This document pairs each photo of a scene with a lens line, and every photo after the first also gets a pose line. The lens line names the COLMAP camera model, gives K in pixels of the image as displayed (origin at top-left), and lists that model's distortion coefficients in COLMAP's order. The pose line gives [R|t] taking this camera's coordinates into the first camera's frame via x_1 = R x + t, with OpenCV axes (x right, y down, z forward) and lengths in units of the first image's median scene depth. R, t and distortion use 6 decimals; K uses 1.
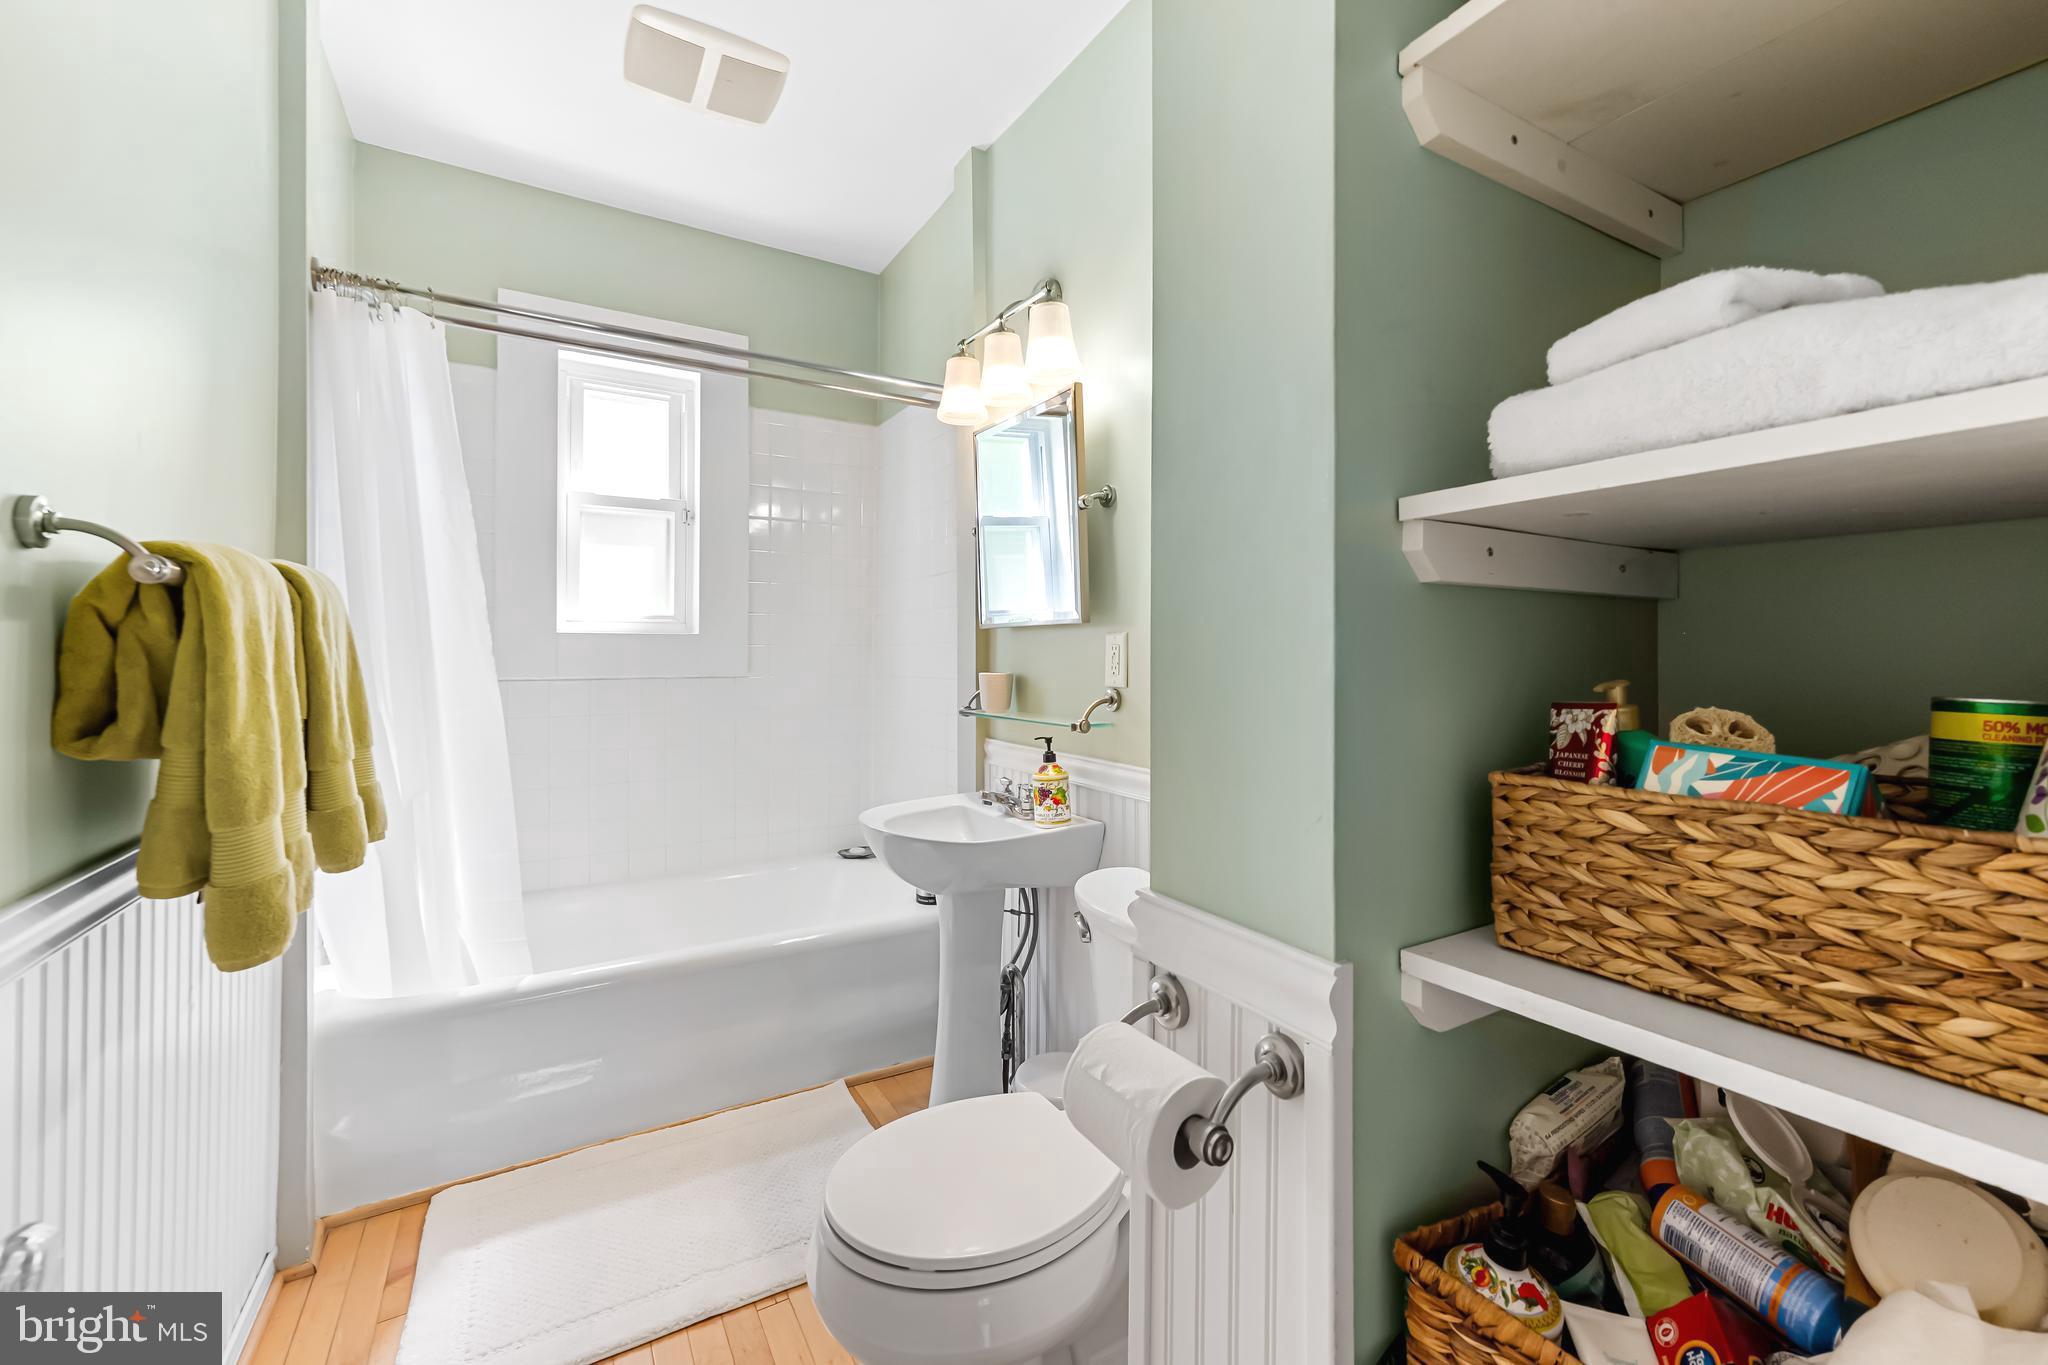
lens RADIAL K [[818.5, 0, 1021.3], [0, 818.5, 663.6], [0, 0, 1]] dist [0.006020, 0.000768]
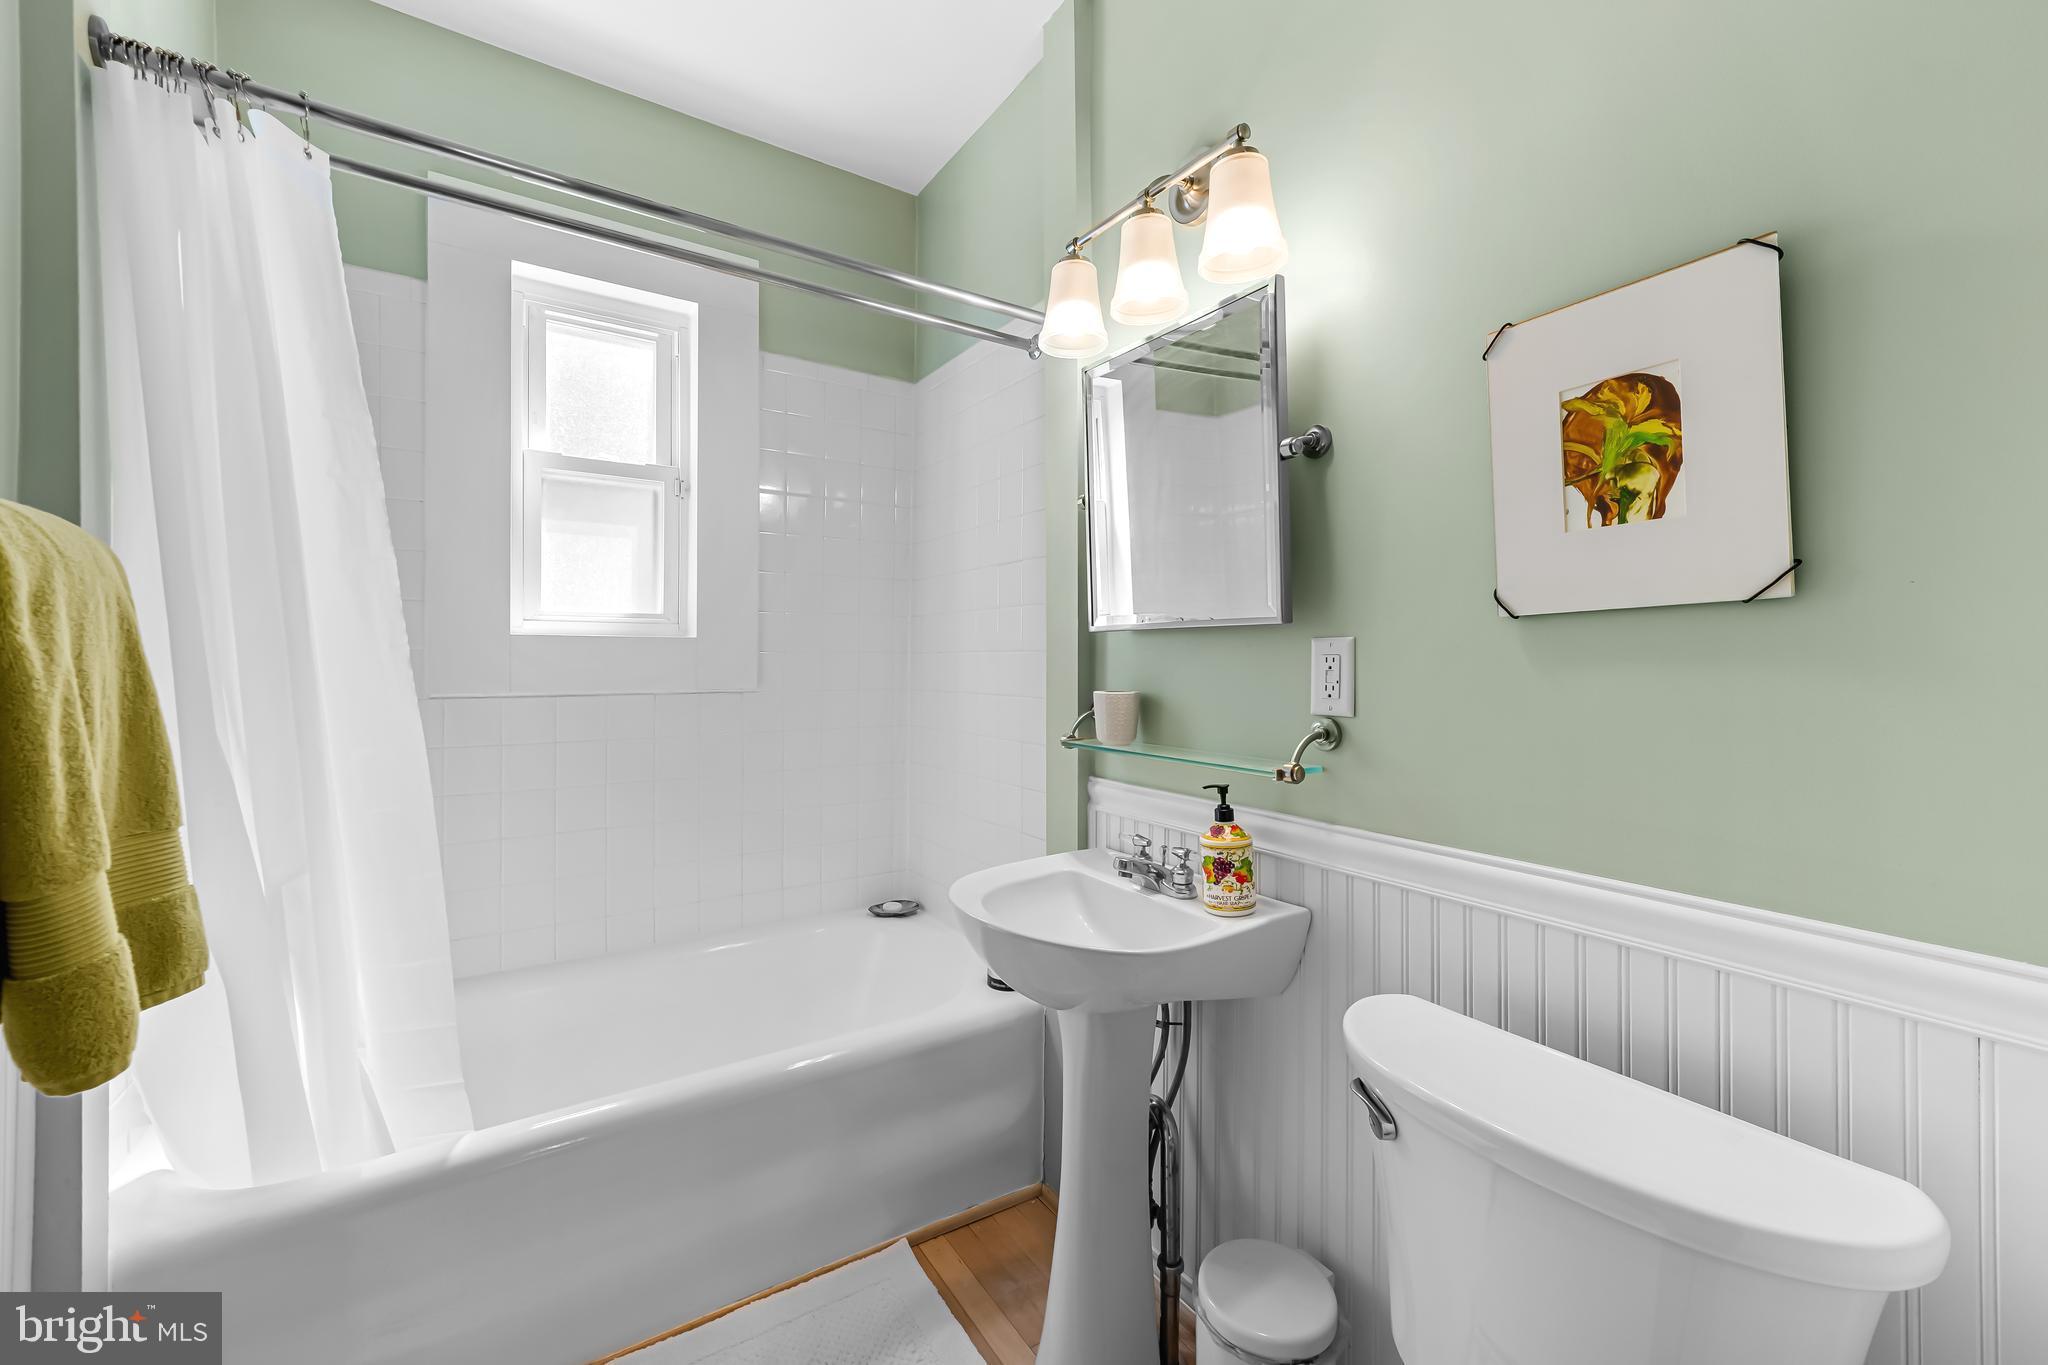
lens RADIAL K [[818.5, 0, 1023.7], [0, 818.5, 677.7], [0, 0, 1]] dist [0.006020, 0.000768]
pose [[0.999150, 0.002977, 0.041106, -0.160974], [-0.003336, 0.999957, 0.008679, -0.008157], [-0.041079, -0.008808, 0.999117, 0.290038]]
